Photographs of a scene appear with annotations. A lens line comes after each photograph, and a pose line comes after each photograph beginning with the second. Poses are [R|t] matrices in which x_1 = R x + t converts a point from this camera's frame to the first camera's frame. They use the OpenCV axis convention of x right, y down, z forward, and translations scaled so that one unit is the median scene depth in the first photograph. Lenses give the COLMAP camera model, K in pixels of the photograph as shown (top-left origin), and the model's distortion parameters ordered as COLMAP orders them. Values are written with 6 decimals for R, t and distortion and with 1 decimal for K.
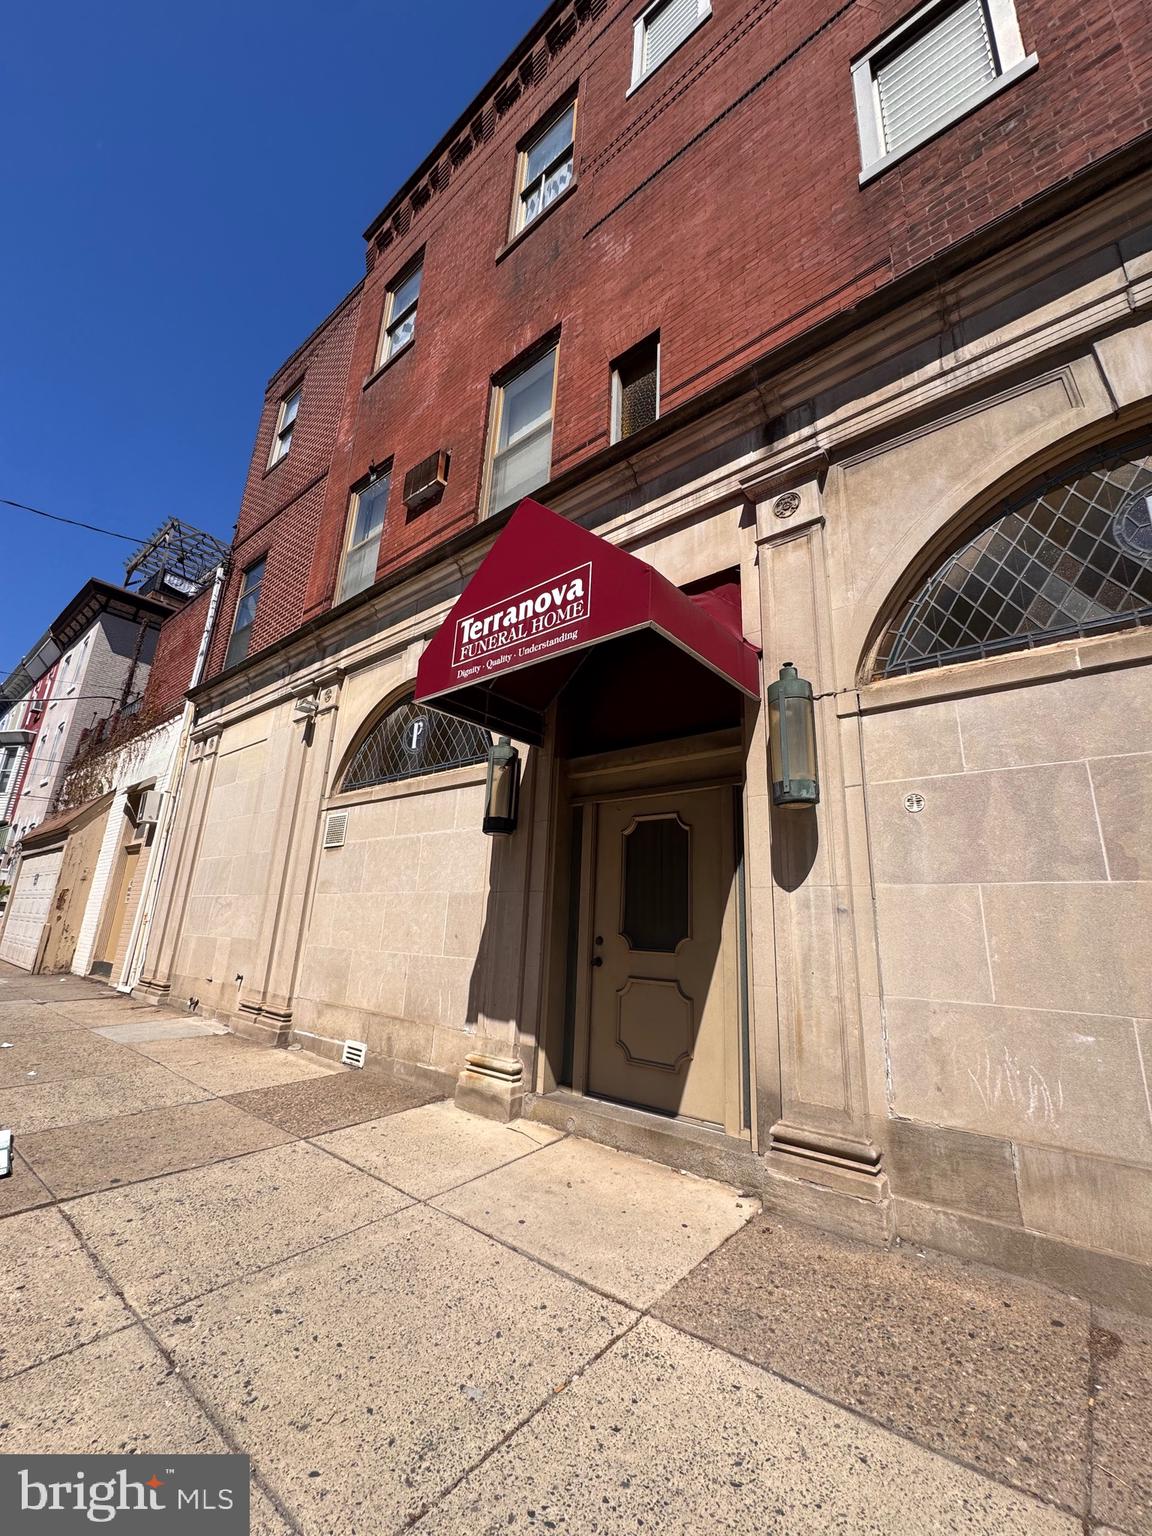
lens RADIAL K [[613.8, 0, 578.8], [0, 613.8, 765.4], [0, 0, 1]] dist [-0.001177, 0.000414]
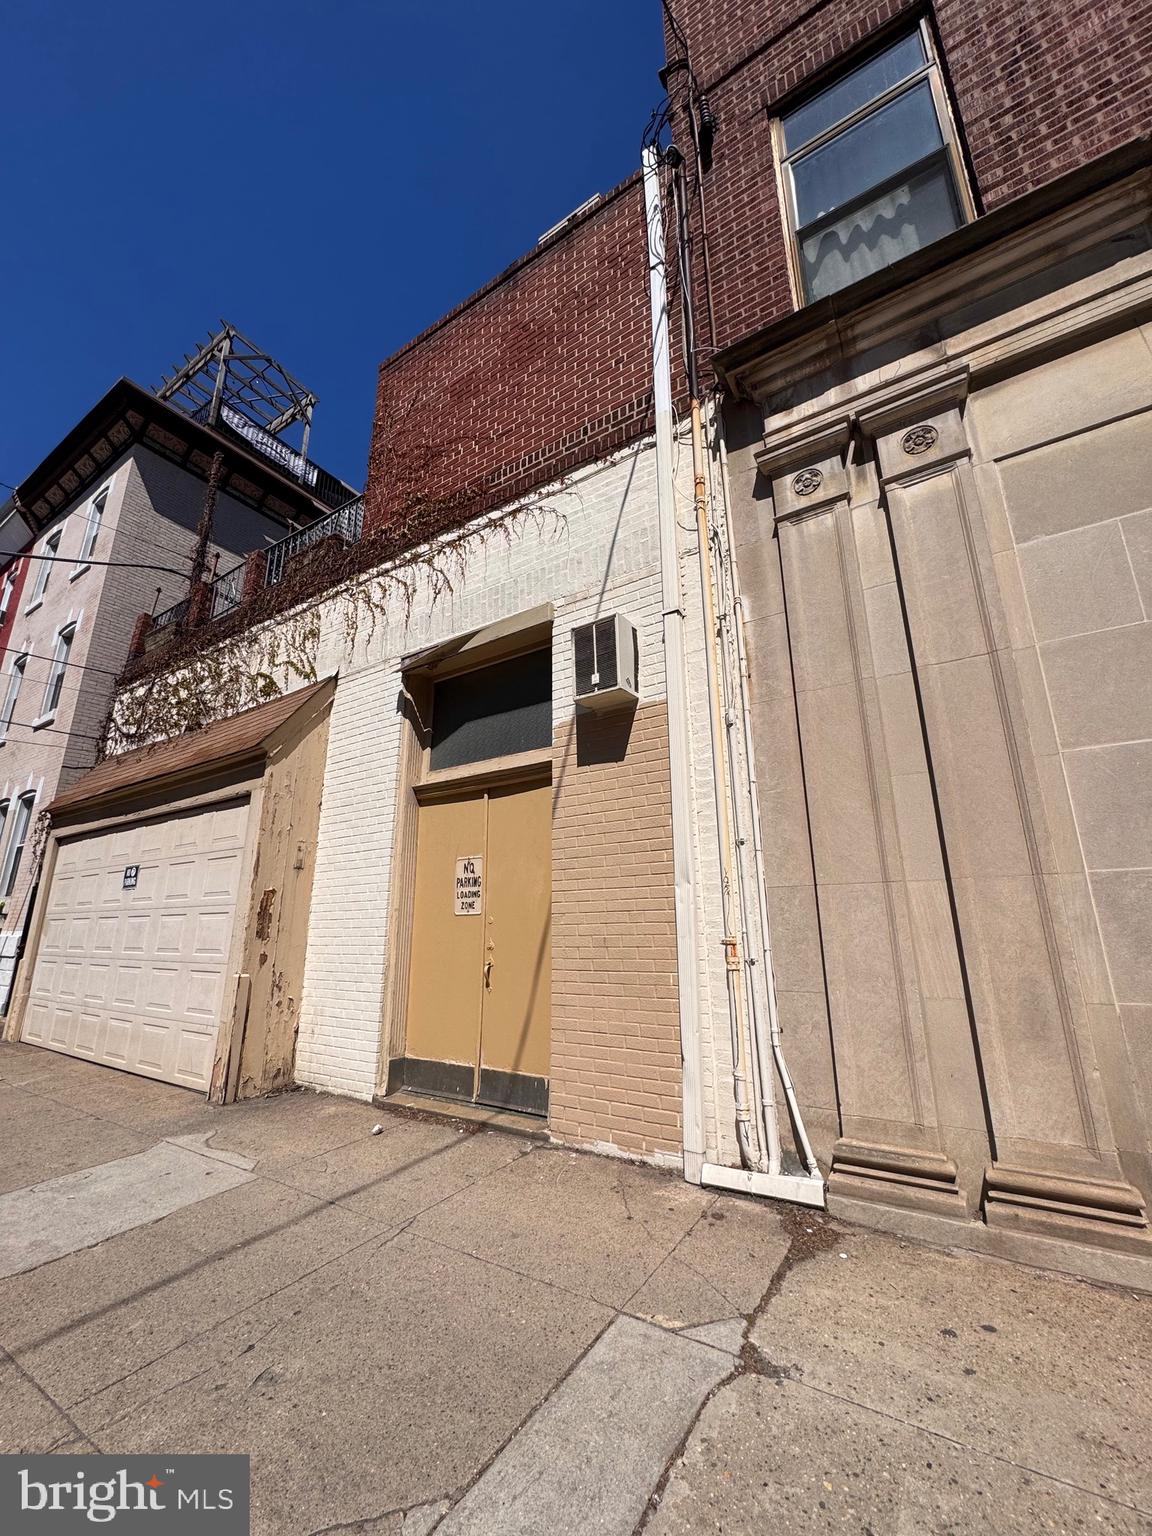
lens RADIAL K [[616.5, 0, 572.6], [0, 616.5, 788.4], [0, 0, 1]] dist [-0.007147, -0.000204]
pose [[0.992568, -0.005839, 0.121555, -0.534710], [0.003580, 0.999817, 0.018795, 0.097551], [-0.121642, -0.018220, 0.992407, 0.434550]]
